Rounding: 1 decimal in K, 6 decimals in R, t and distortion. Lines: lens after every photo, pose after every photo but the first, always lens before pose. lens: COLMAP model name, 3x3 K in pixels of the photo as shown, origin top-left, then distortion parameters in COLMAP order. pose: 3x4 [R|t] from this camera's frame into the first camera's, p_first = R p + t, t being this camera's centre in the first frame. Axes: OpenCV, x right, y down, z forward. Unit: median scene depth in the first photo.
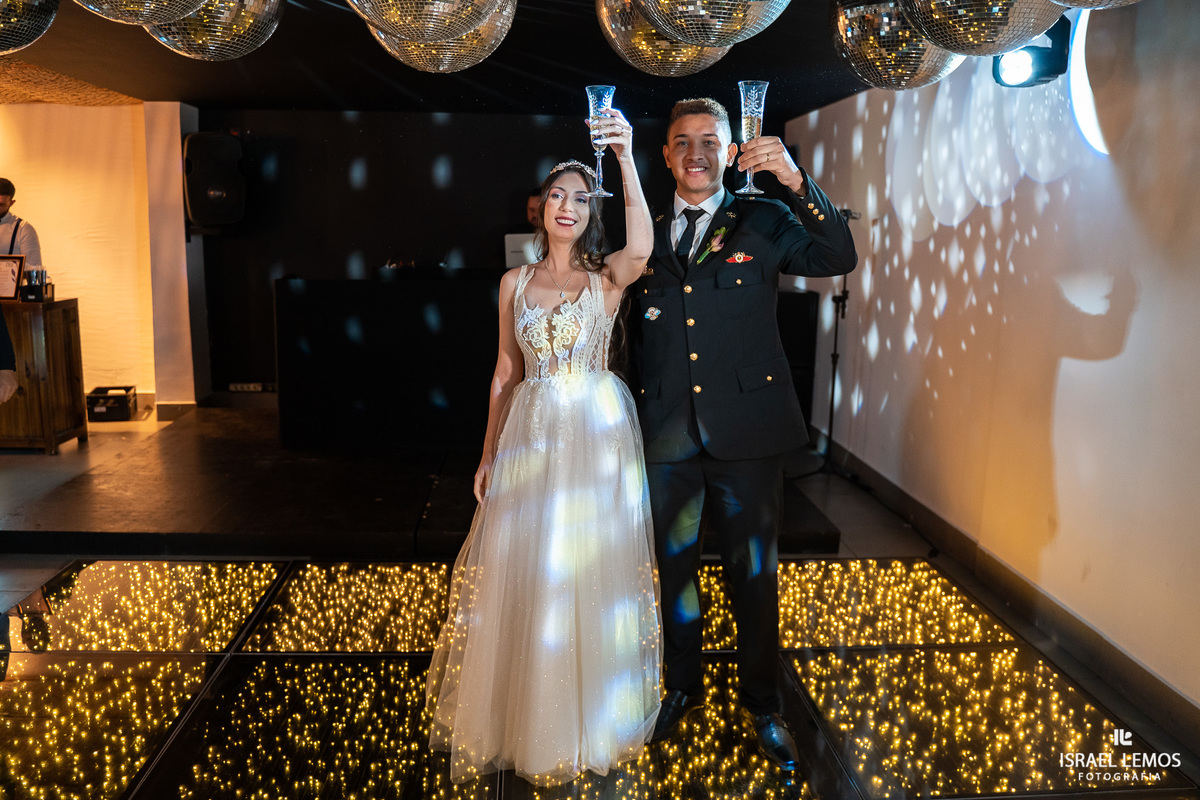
lens RADIAL K [[954.8, 0, 600.0], [0, 954.8, 400.0], [0, 0, 1]] dist [-0.134167, 0.097843]
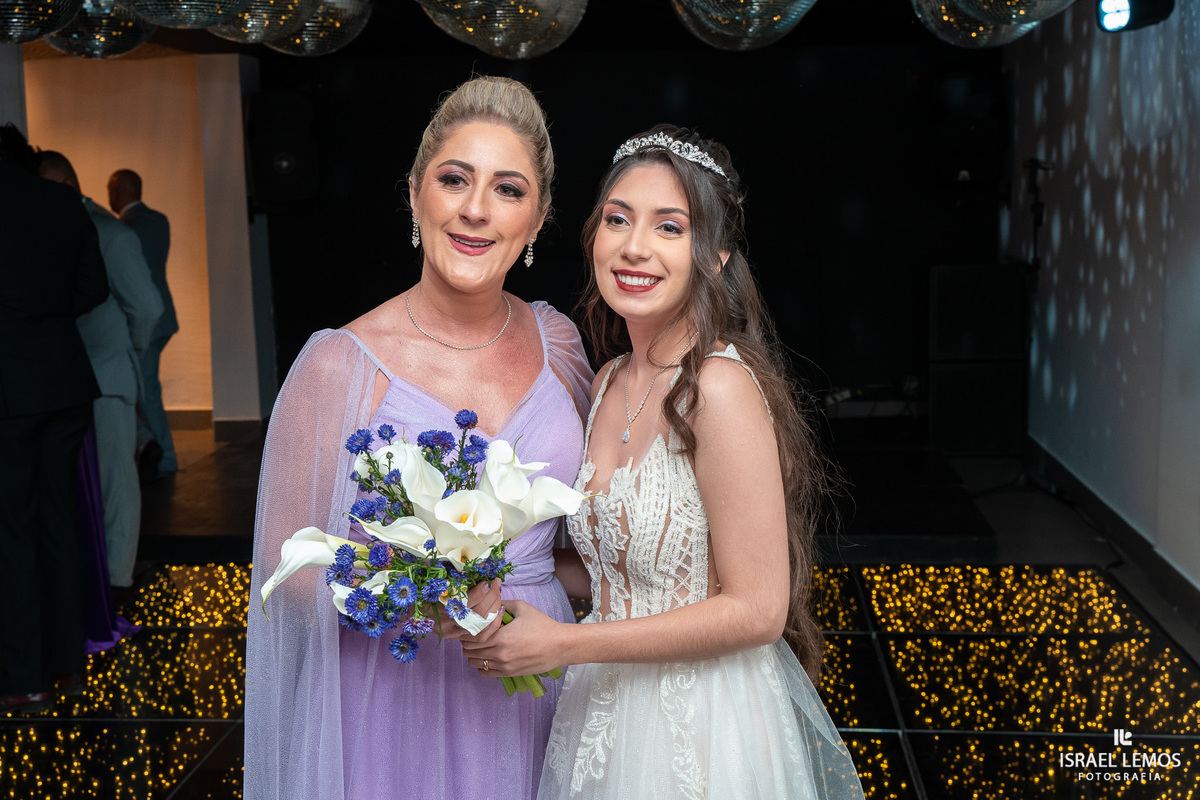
lens RADIAL K [[1508.8, 0, 600.0], [0, 1508.8, 400.0], [0, 0, 1]] dist [0.027656, 0.110250]
pose [[0.986518, -0.015320, -0.162937, 0.156416], [0.009467, 0.999284, -0.036636, 0.078638], [0.163381, 0.034600, 0.985956, -0.533730]]
